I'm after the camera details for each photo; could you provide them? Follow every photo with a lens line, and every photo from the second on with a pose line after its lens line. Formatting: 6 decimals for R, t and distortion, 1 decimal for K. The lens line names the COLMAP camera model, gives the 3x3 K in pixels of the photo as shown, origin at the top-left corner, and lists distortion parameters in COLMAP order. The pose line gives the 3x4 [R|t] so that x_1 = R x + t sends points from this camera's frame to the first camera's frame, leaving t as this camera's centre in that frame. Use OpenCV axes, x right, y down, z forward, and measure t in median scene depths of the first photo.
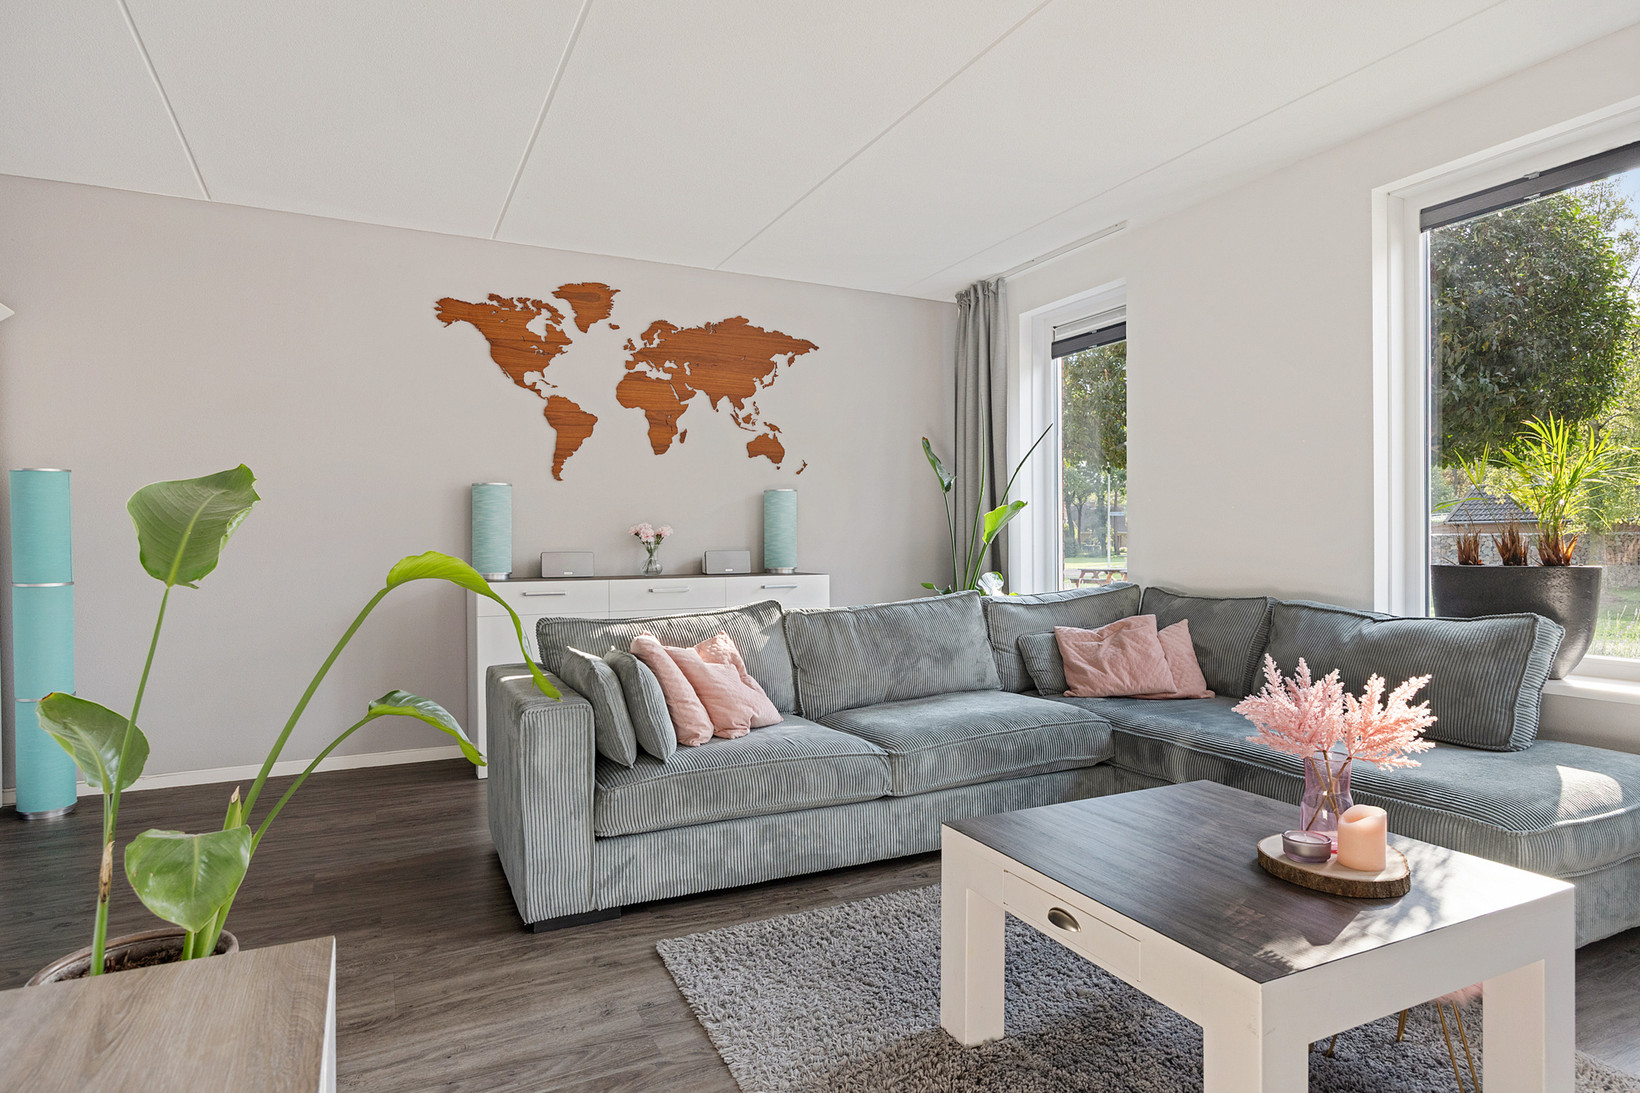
lens RADIAL K [[913.4, 0, 820.0], [0, 913.4, 546.5], [0, 0, 1]] dist [-0.000488, -0.000404]
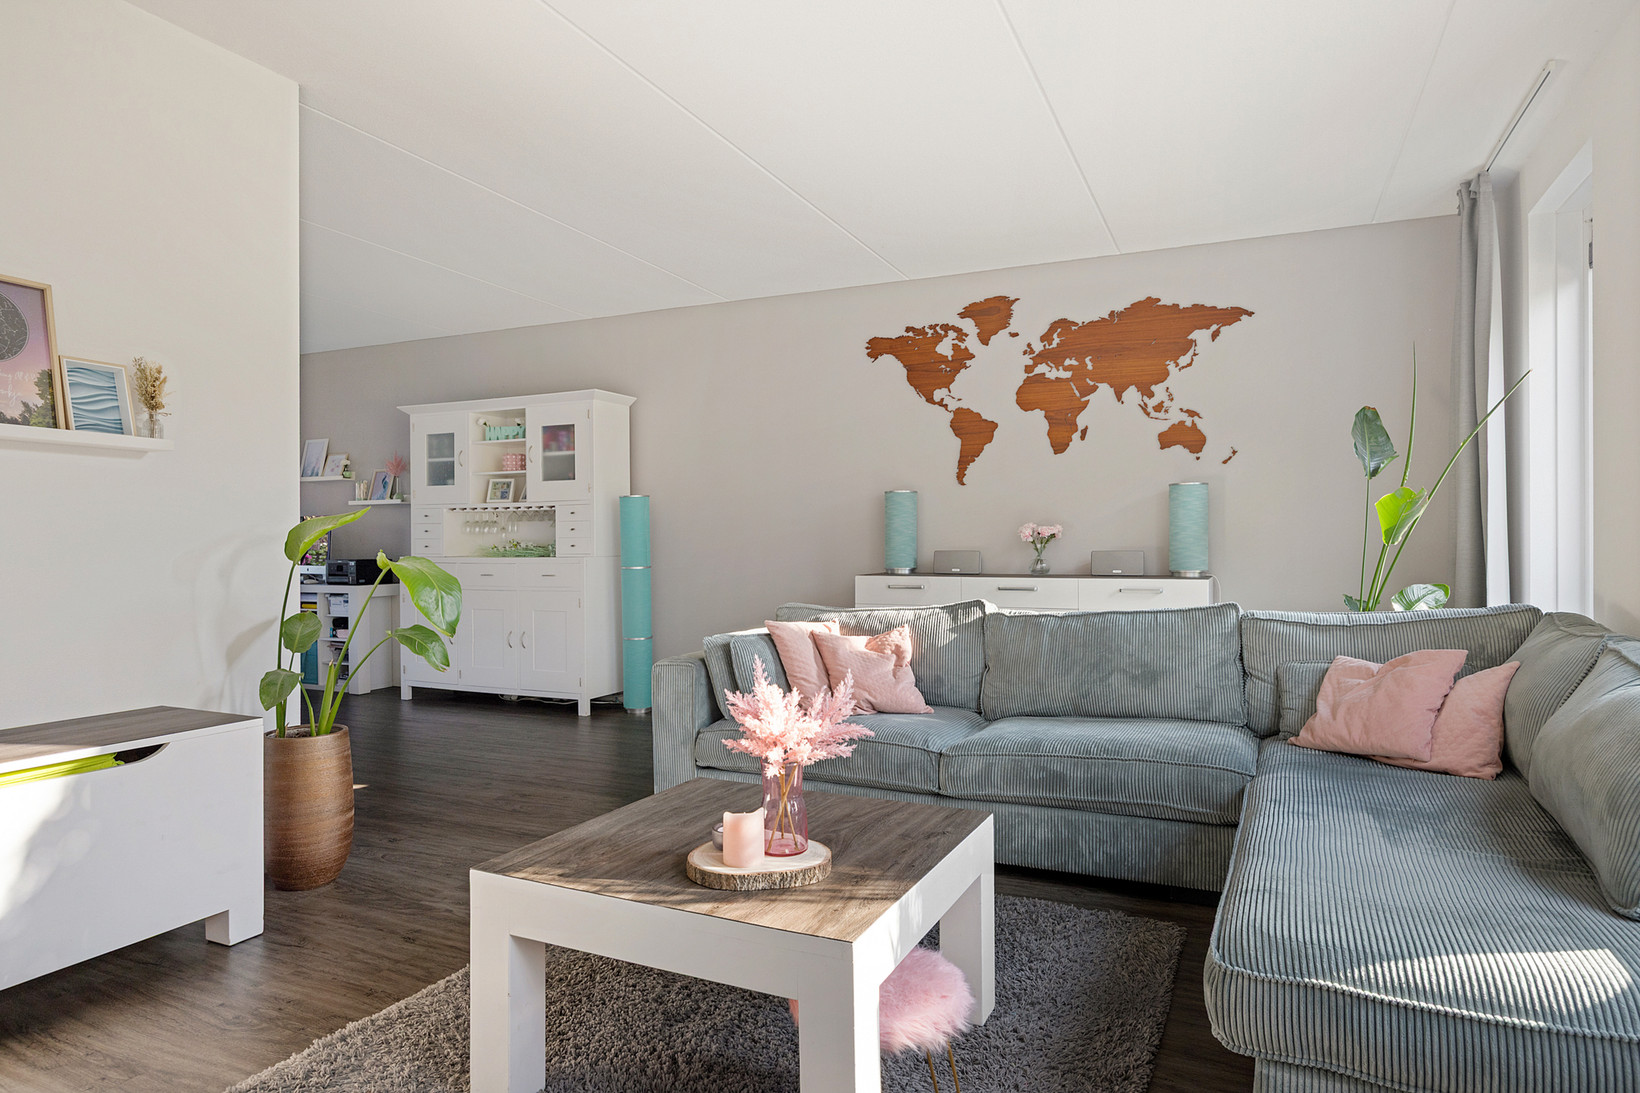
lens RADIAL K [[987.0, 0, 820.0], [0, 987.0, 546.5], [0, 0, 1]] dist [0.000053, -0.000137]
pose [[0.622979, 0.007732, -0.782201, 0.515284], [-0.003457, 0.999969, 0.007131, -0.006318], [0.782231, -0.001739, 0.622986, 0.125218]]
